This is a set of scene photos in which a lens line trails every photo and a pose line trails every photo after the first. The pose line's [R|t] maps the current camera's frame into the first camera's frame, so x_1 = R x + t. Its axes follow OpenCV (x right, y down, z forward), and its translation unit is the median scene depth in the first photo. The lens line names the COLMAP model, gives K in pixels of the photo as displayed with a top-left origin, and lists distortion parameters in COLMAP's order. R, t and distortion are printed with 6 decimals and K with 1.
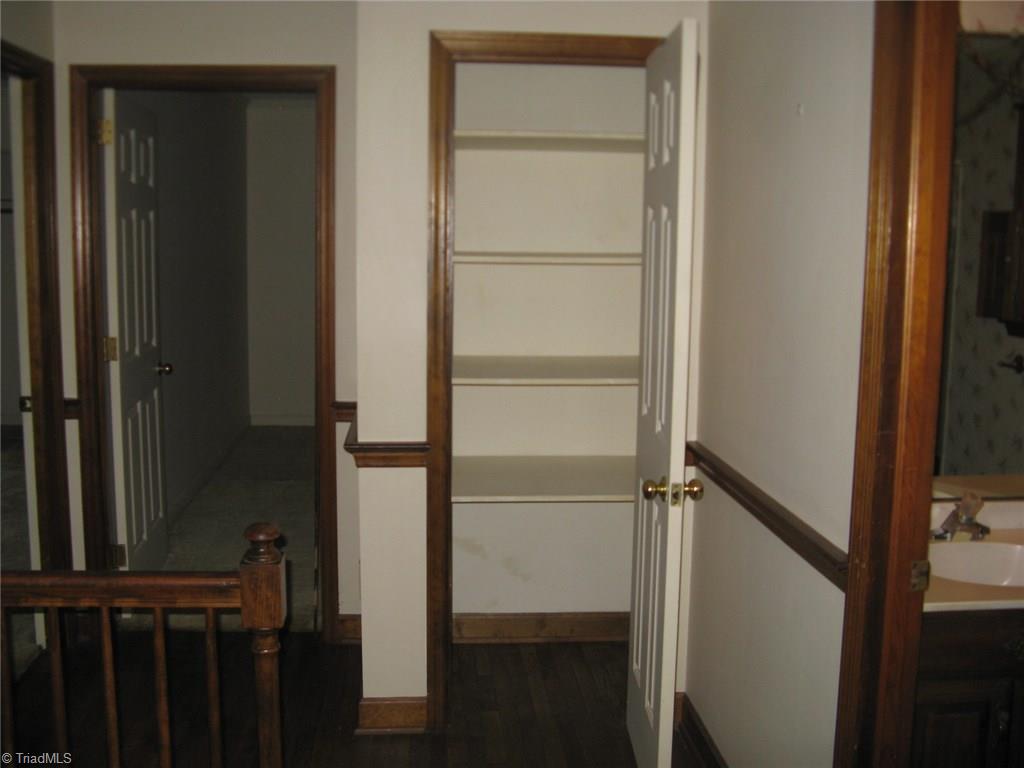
lens RADIAL K [[1059.0, 0, 509.6], [0, 1059.0, 370.0], [0, 0, 1]] dist [-0.190200, 0.214314]
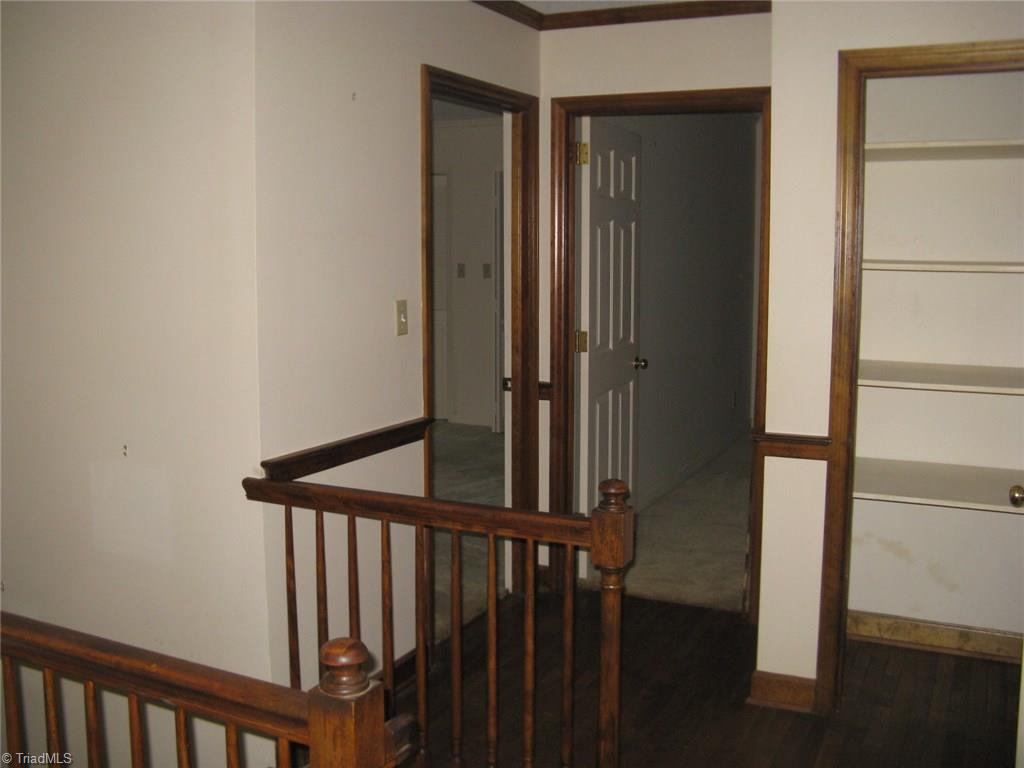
lens RADIAL K [[1059.0, 0, 509.6], [0, 1059.0, 370.0], [0, 0, 1]] dist [-0.190200, 0.214314]
pose [[0.866450, 0.049436, -0.496810, 0.151408], [-0.055450, 0.998458, 0.002646, 0.014586], [0.496174, 0.025256, 0.867856, -0.068452]]
